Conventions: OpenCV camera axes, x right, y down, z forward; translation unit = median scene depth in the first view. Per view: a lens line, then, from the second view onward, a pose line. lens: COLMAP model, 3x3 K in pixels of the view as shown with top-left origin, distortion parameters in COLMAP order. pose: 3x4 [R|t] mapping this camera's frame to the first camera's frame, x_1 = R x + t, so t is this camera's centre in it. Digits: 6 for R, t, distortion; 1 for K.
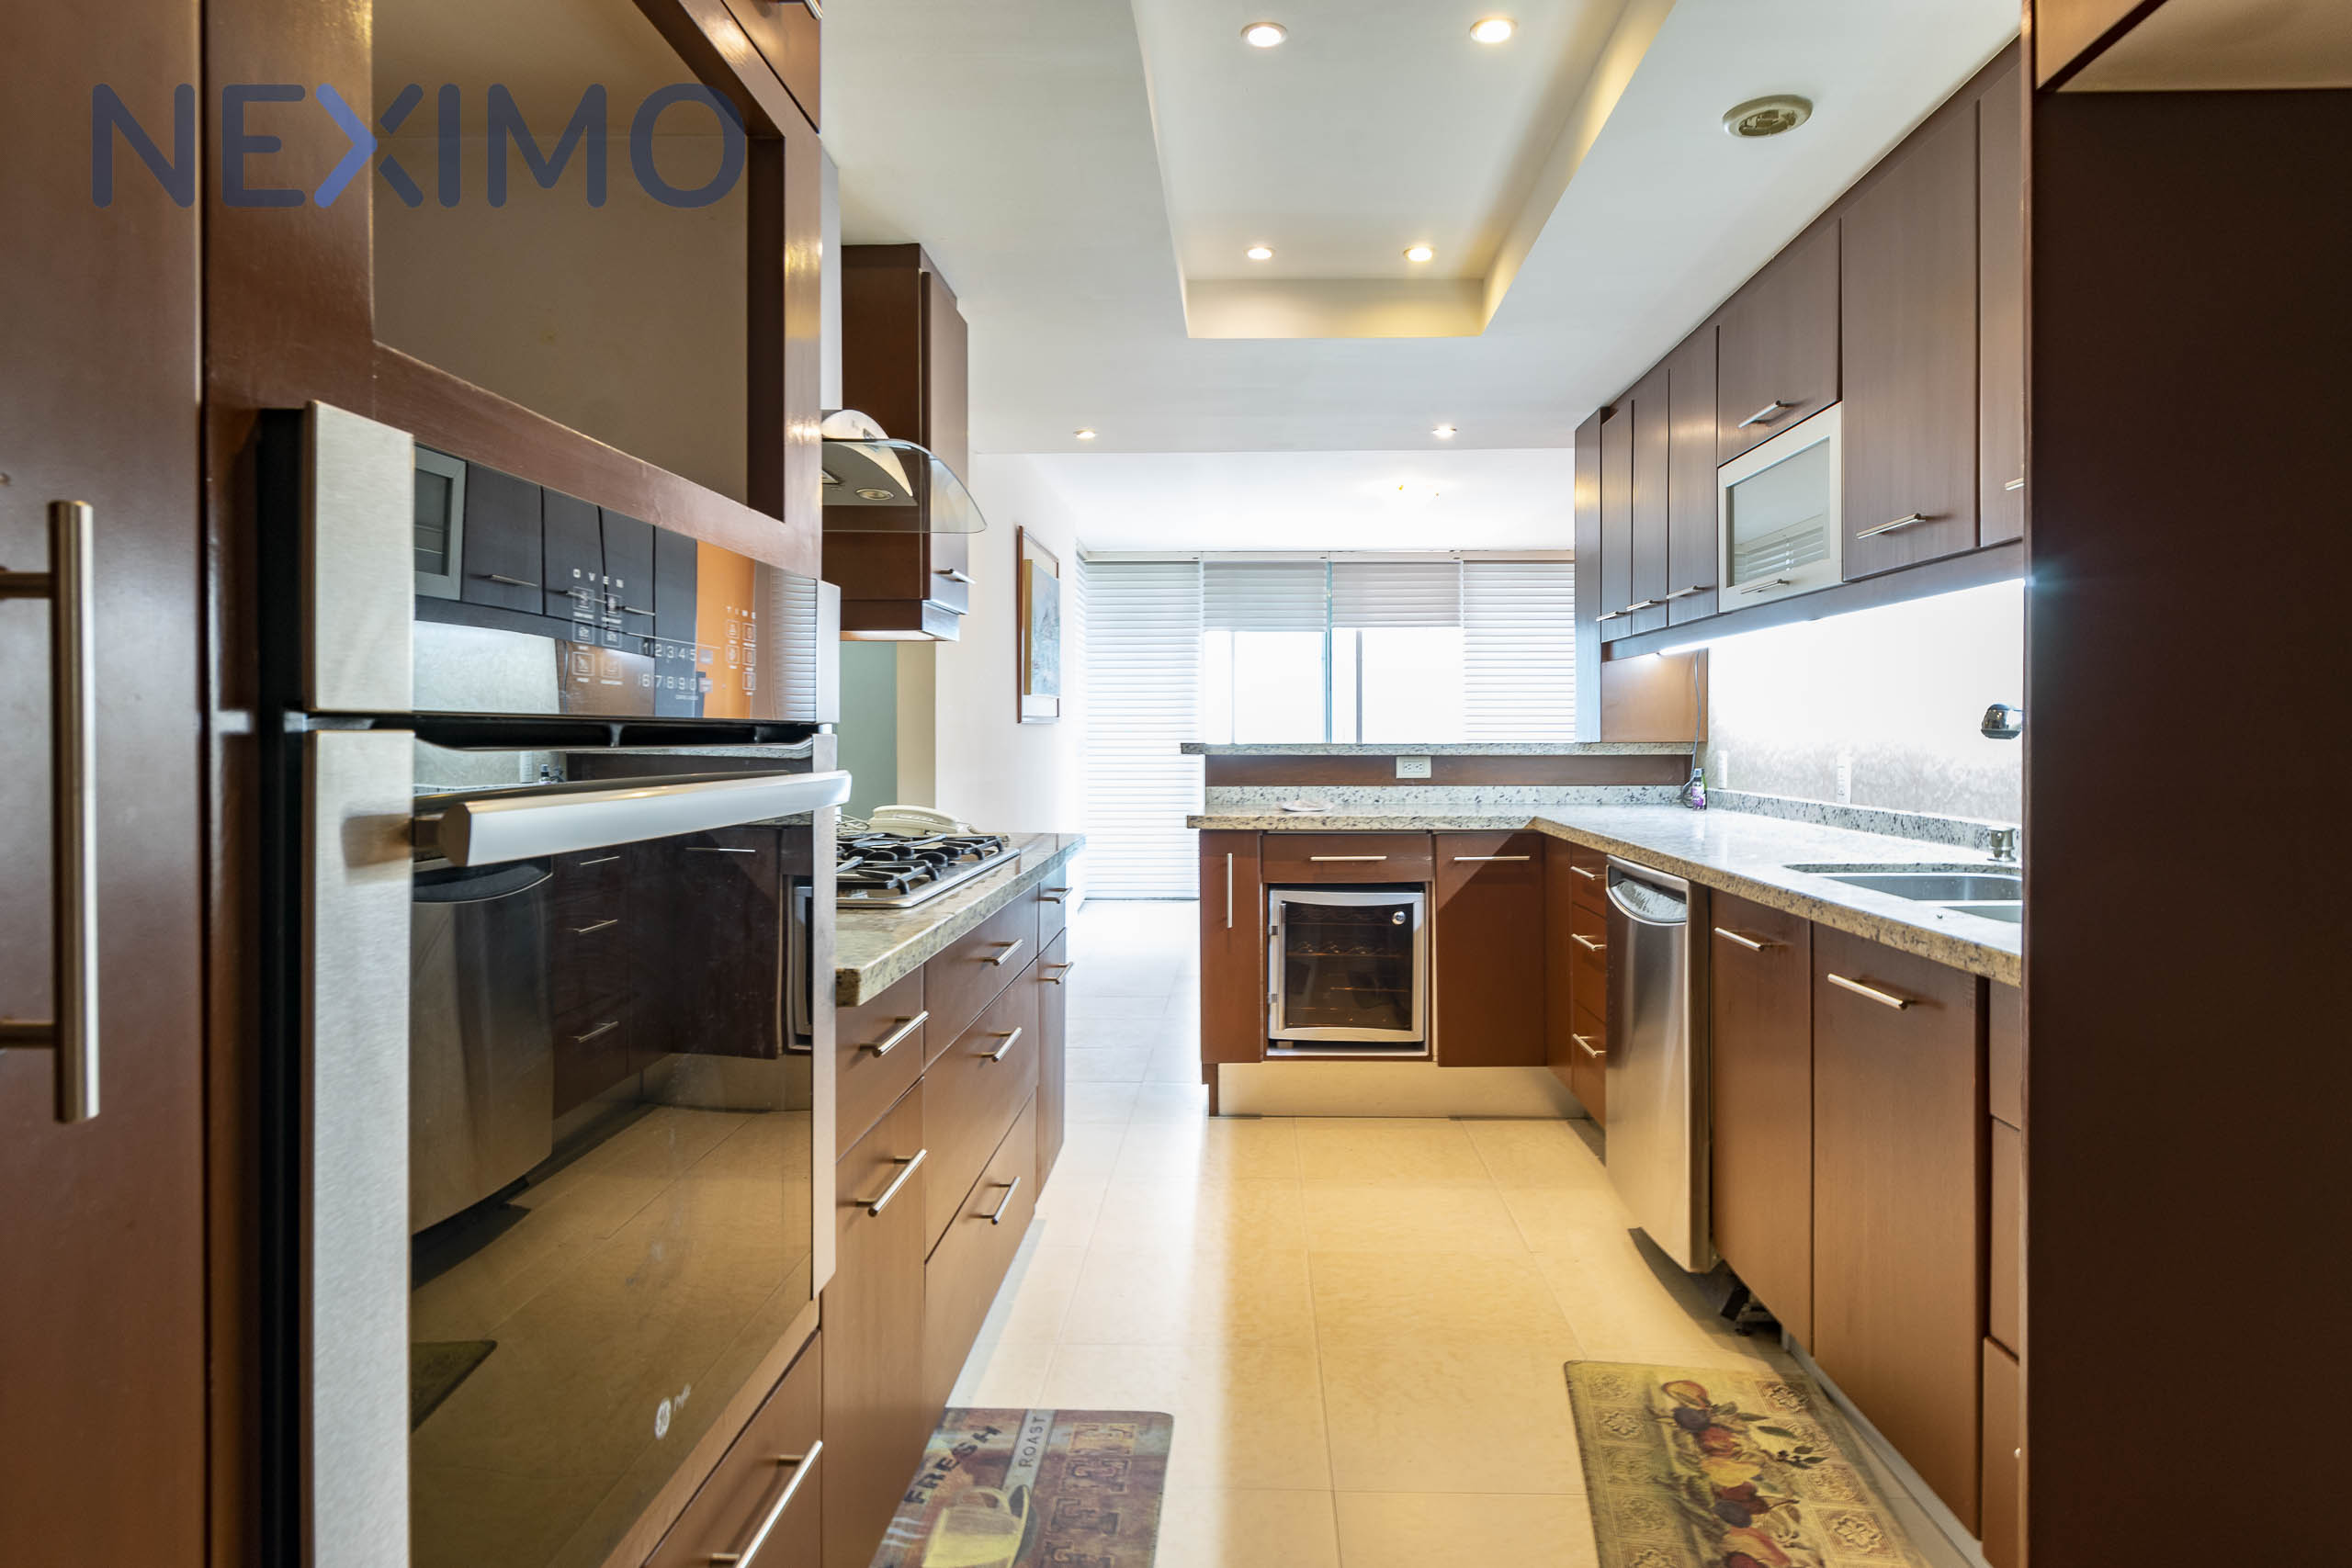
lens RADIAL K [[1422.5, 0, 1179.3], [0, 1422.5, 770.8], [0, 0, 1]] dist [-0.000594, 0.000022]
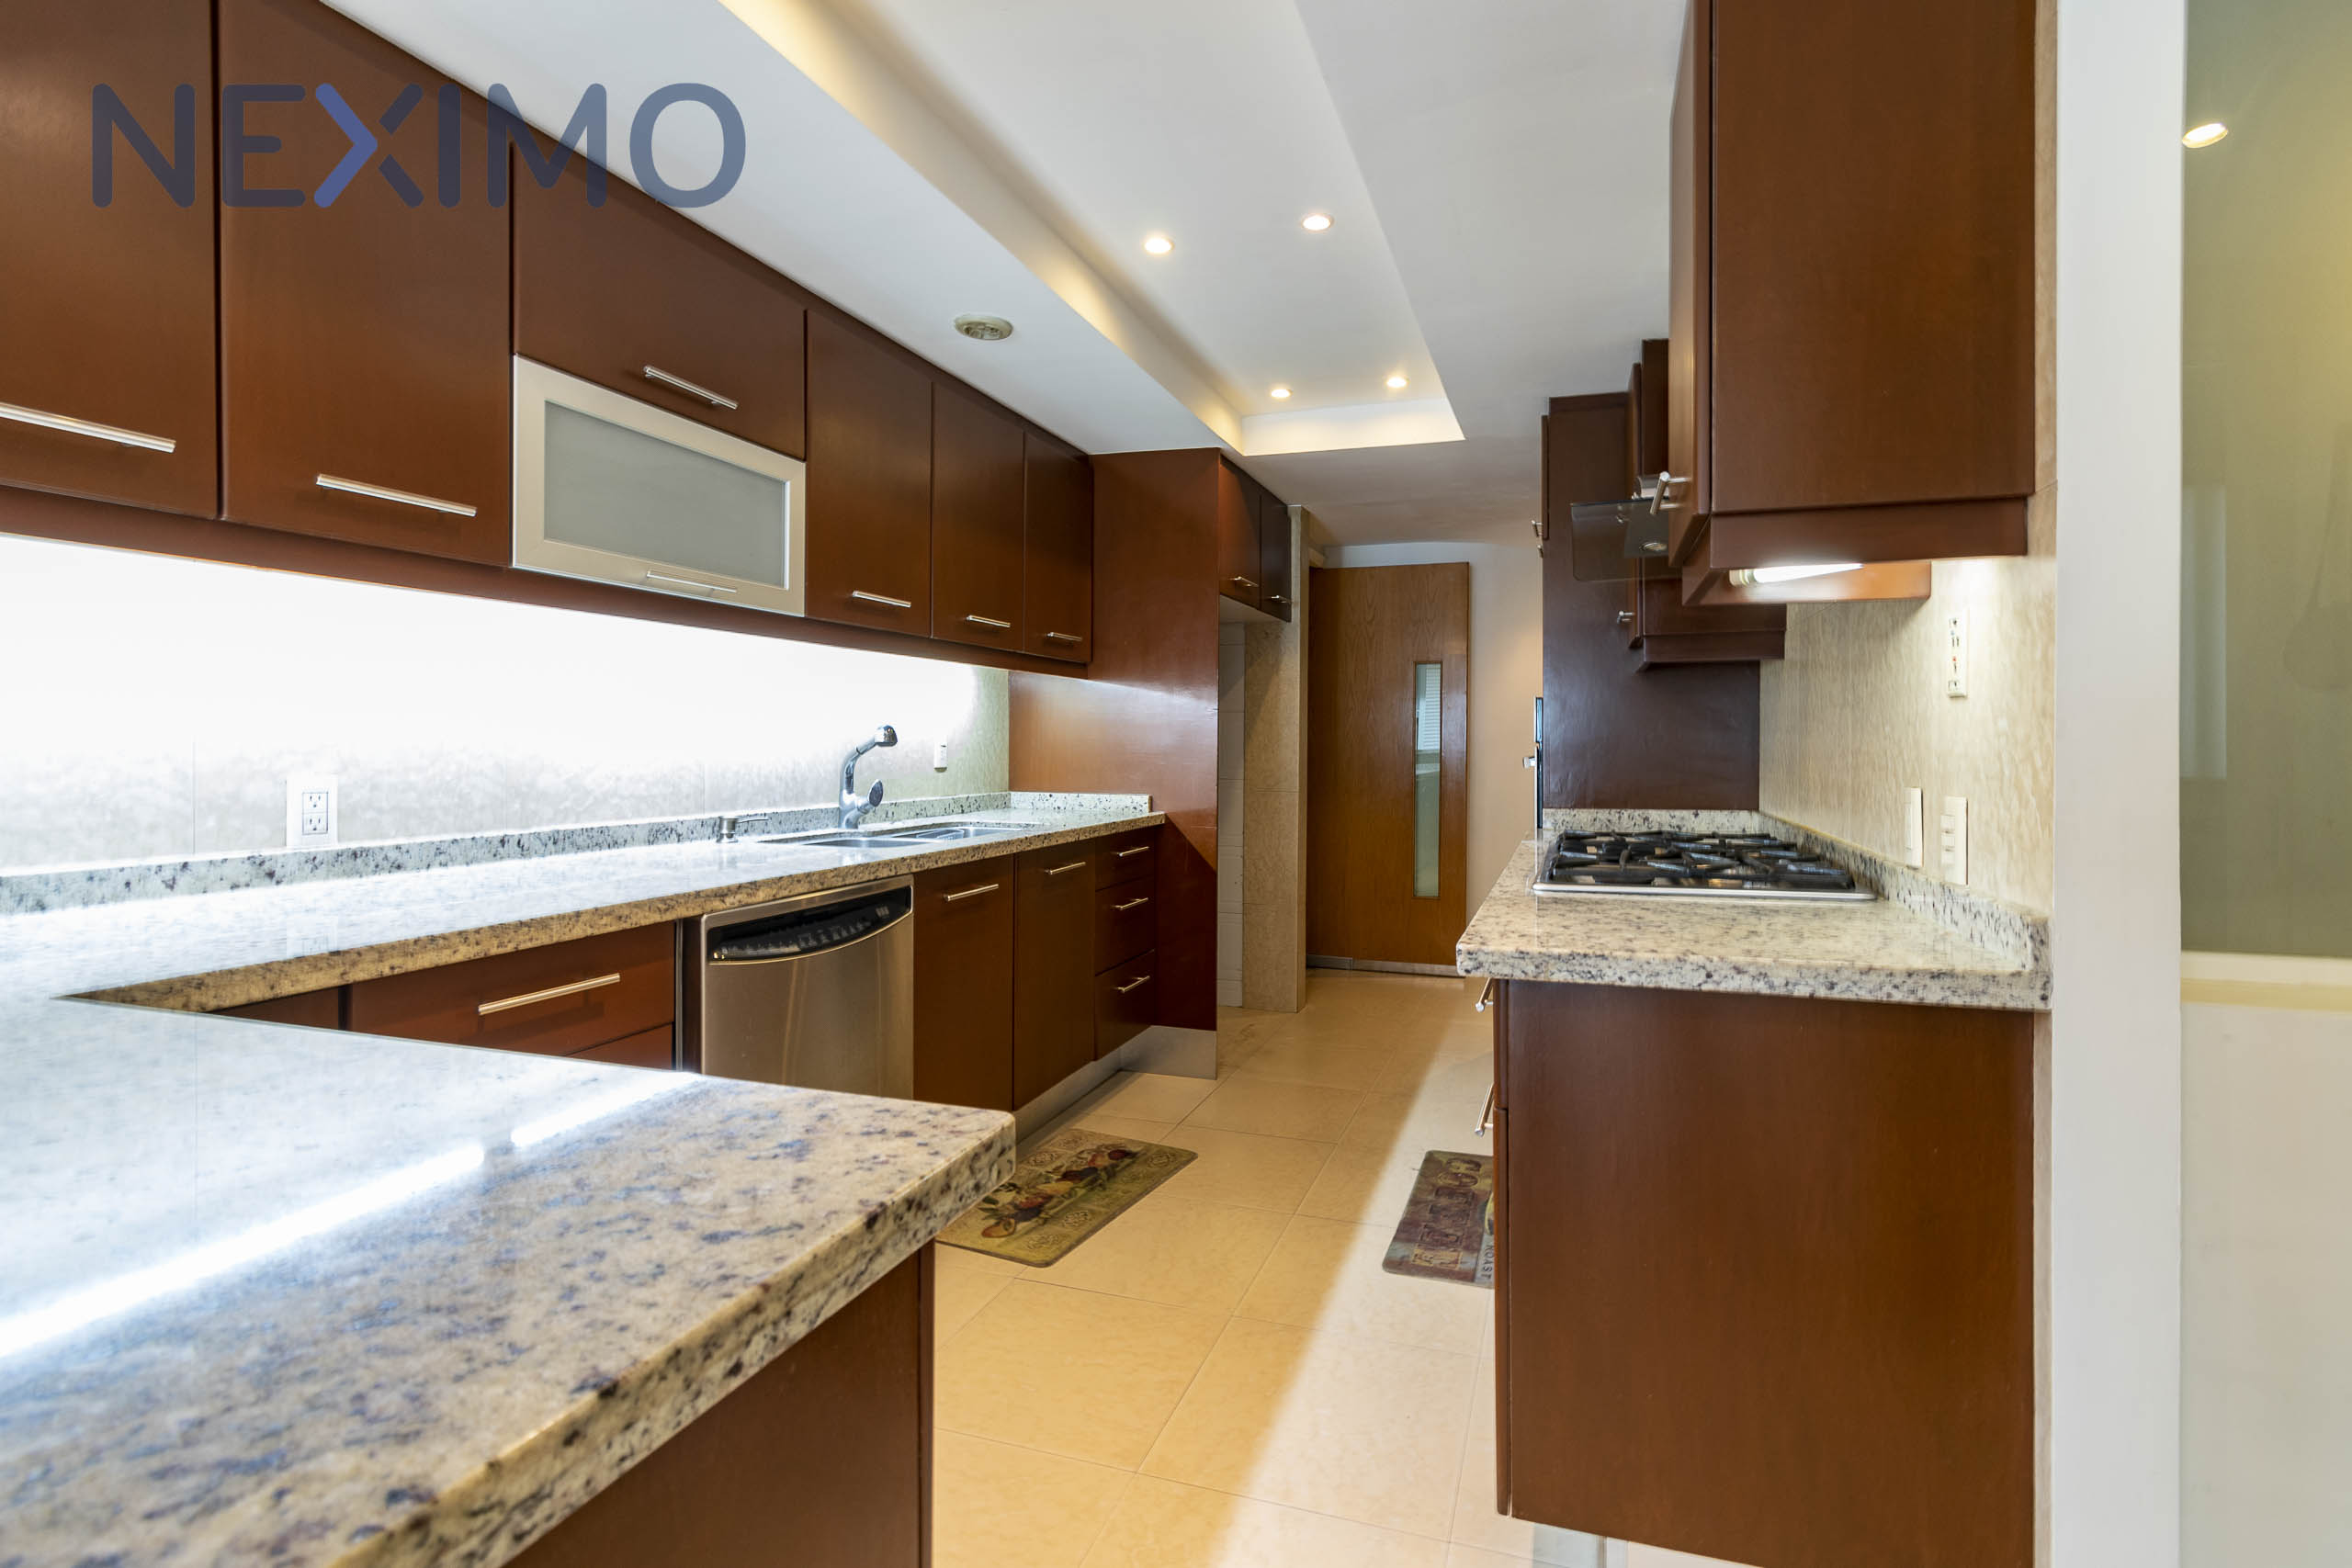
lens RADIAL K [[1045.2, 0, 1223.4], [0, 1045.2, 730.2], [0, 0, 1]] dist [0.001329, 0.000015]
pose [[-0.963580, -0.006174, 0.267349, -0.122074], [-0.003482, 0.999938, 0.010542, -0.056322], [-0.267398, 0.009227, -0.963542, 2.028049]]
